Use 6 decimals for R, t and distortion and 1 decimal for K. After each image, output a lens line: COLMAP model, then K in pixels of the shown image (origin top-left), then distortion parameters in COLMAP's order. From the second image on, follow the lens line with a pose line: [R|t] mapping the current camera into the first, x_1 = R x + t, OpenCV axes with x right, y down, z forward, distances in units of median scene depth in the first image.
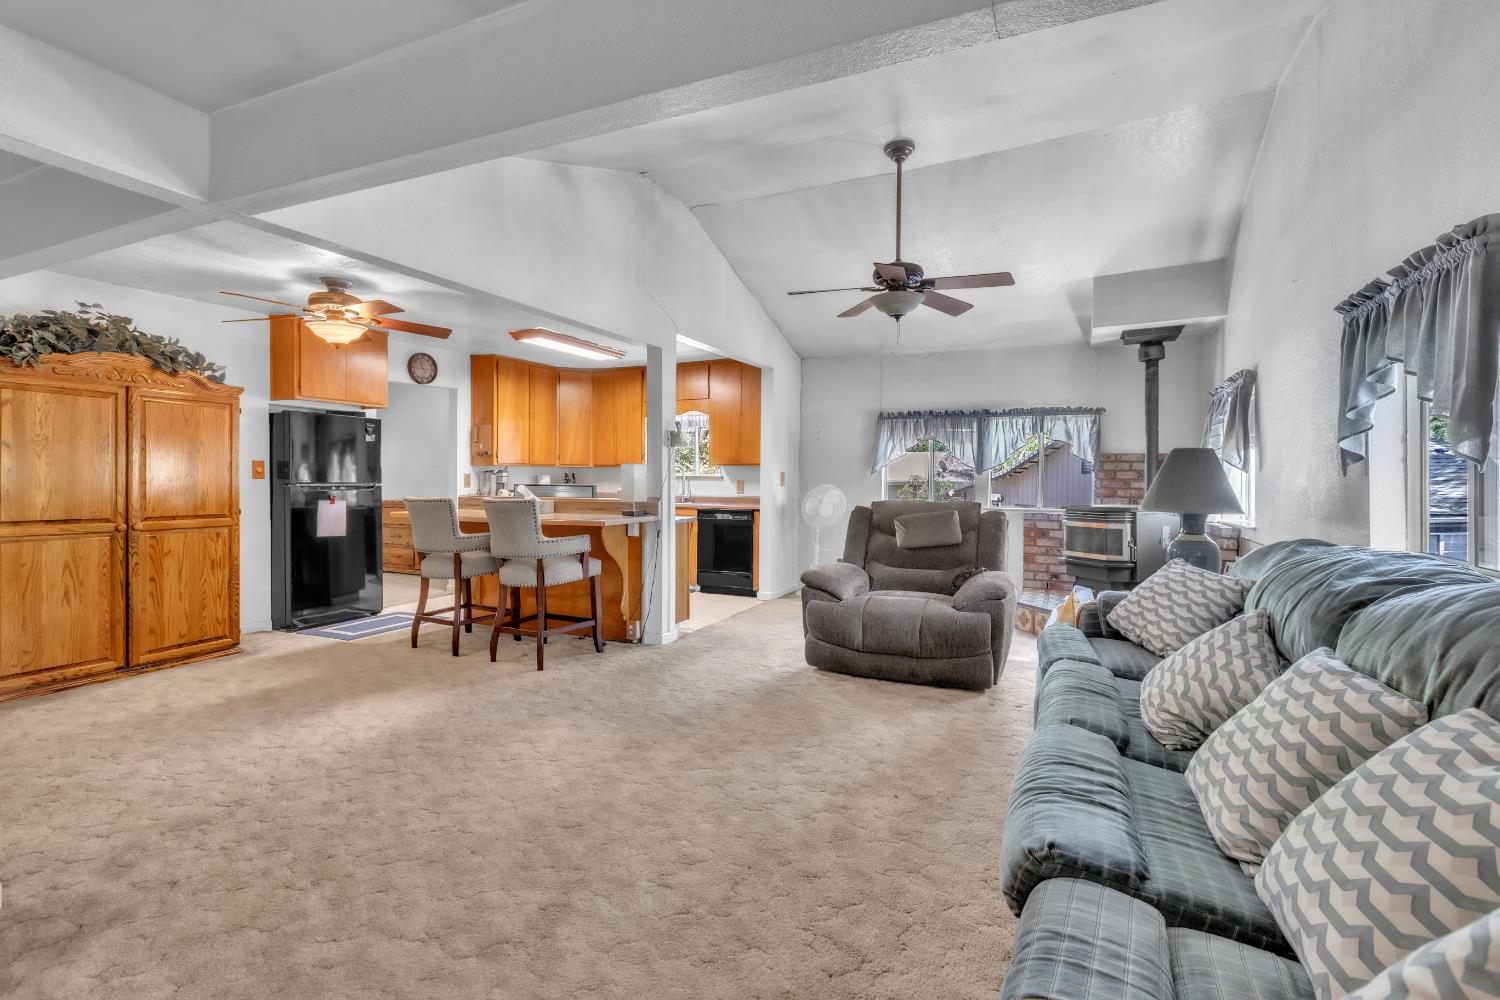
lens RADIAL K [[694.4, 0, 748.6], [0, 694.4, 481.2], [0, 0, 1]] dist [0.000488, 0.000673]
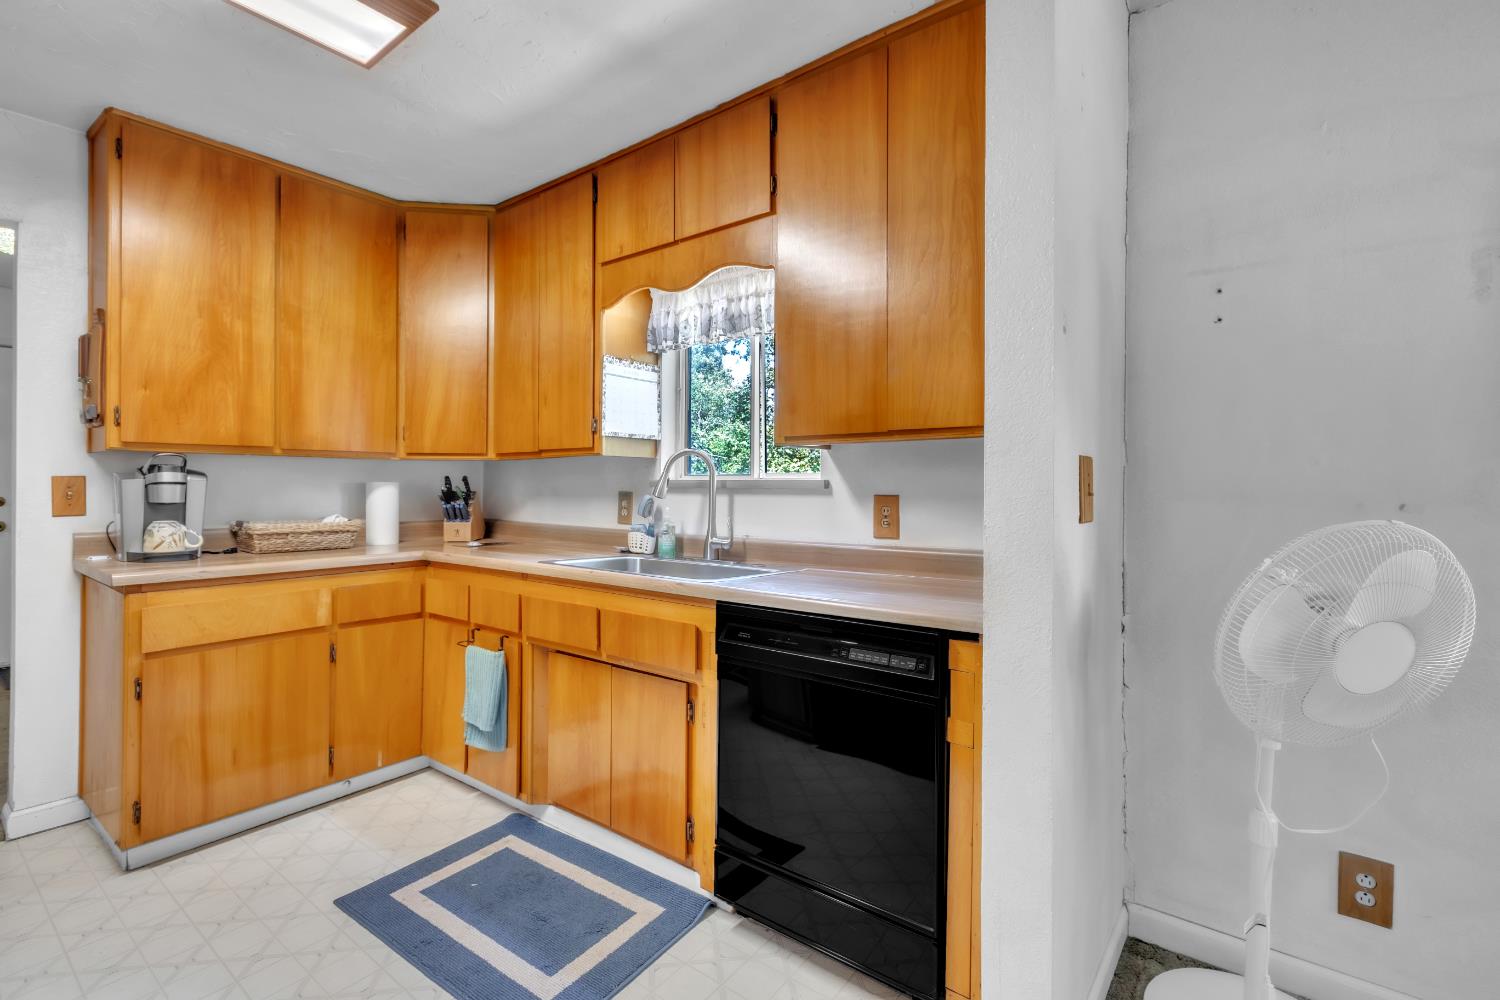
lens RADIAL K [[673.1, 0, 742.2], [0, 673.1, 483.5], [0, 0, 1]] dist [0.001443, 0.000183]
pose [[0.972920, -0.004476, -0.231099, -0.009086], [0.001315, 0.999903, -0.013830, -0.003172], [0.231138, 0.013152, 0.972832, 1.150405]]
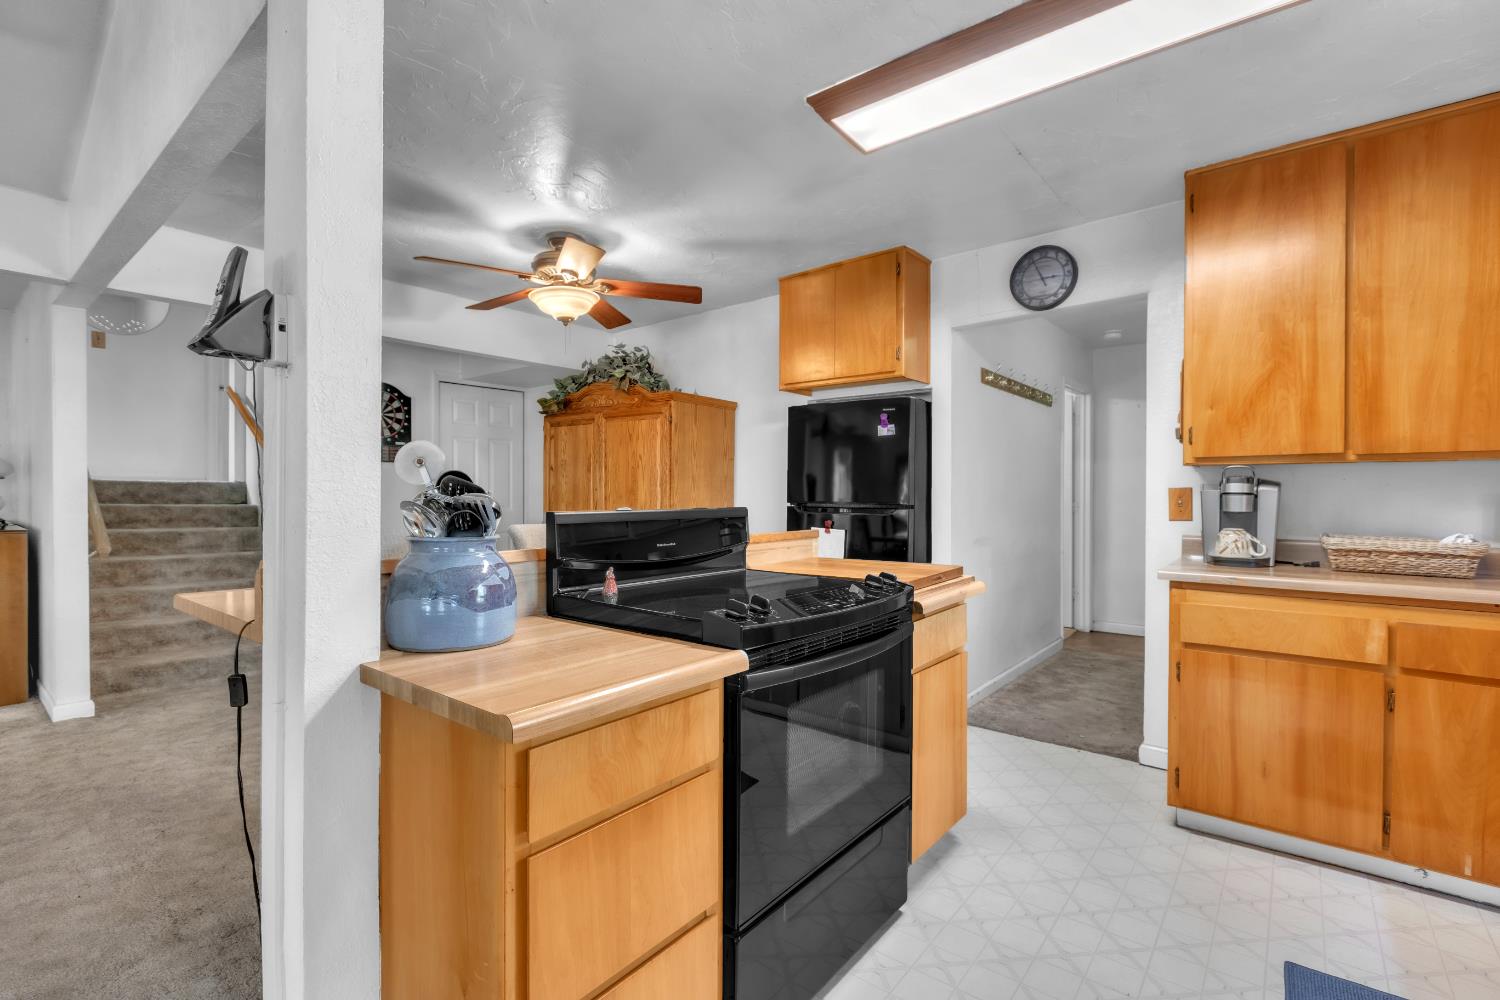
lens RADIAL K [[678.0, 0, 750.0], [0, 678.0, 500.0], [0, 0, 1]] dist [0.000478, -0.000198]
pose [[-0.249947, 0.002595, -0.968256, 0.080600], [-0.013551, 0.999889, 0.006178, -0.003906], [0.968165, 0.014665, -0.249884, 1.299641]]
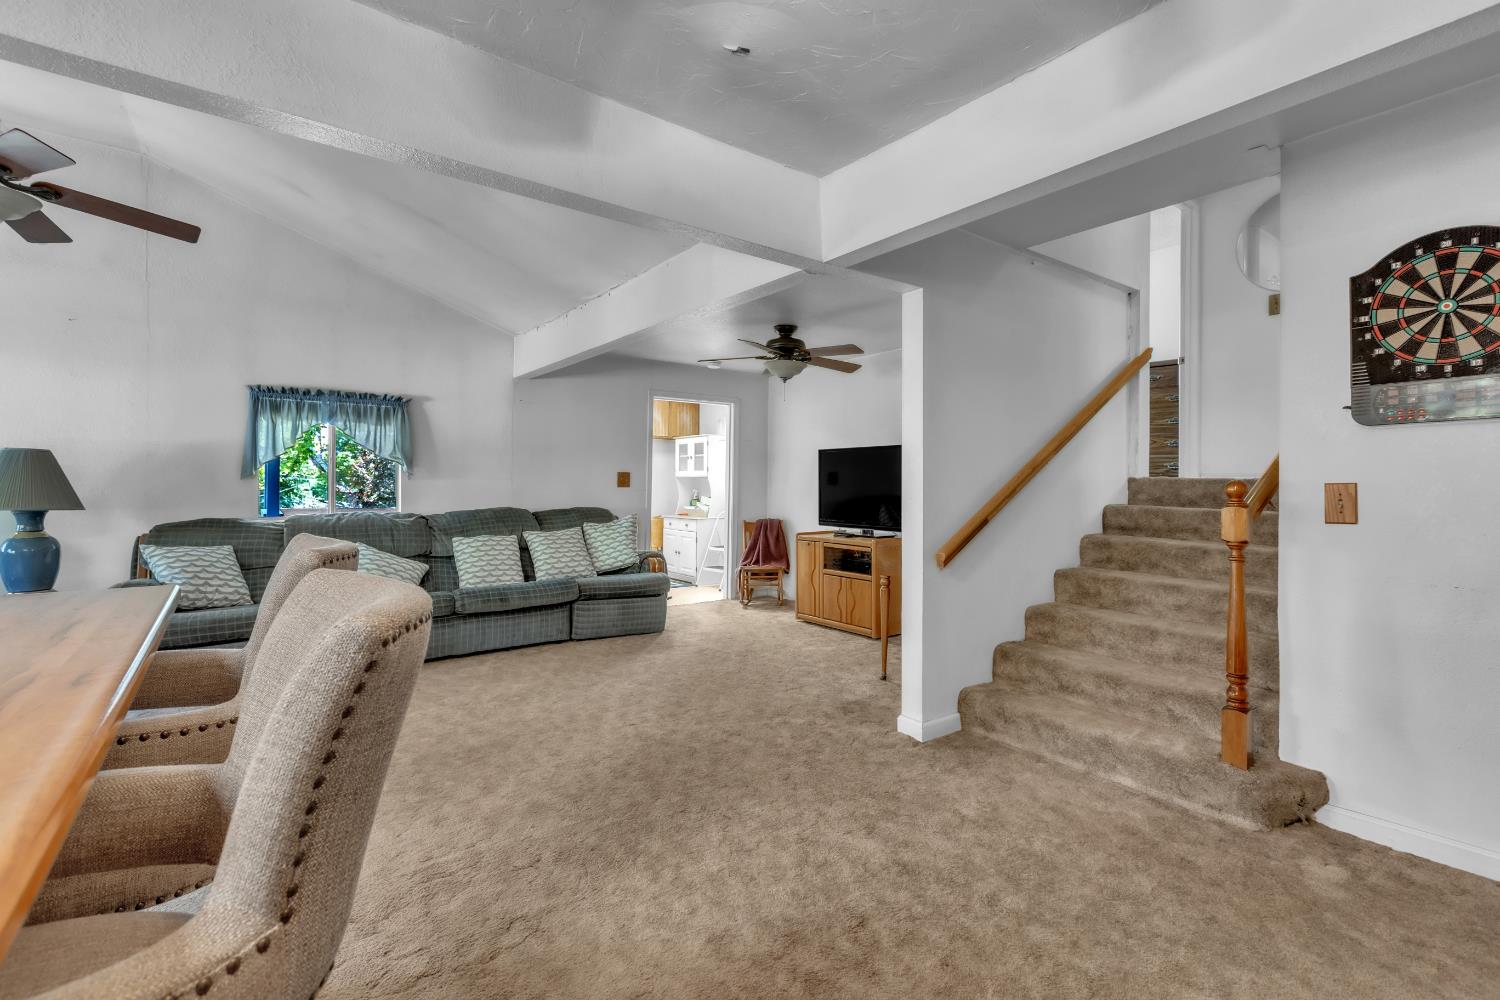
lens RADIAL K [[694.4, 0, 748.6], [0, 694.4, 481.2], [0, 0, 1]] dist [0.000488, 0.000673]
pose [[-0.874770, -0.006691, 0.484492, -0.638018], [-0.007835, 0.999969, -0.000336, -0.005604], [-0.484475, -0.004090, -0.874796, 1.094205]]
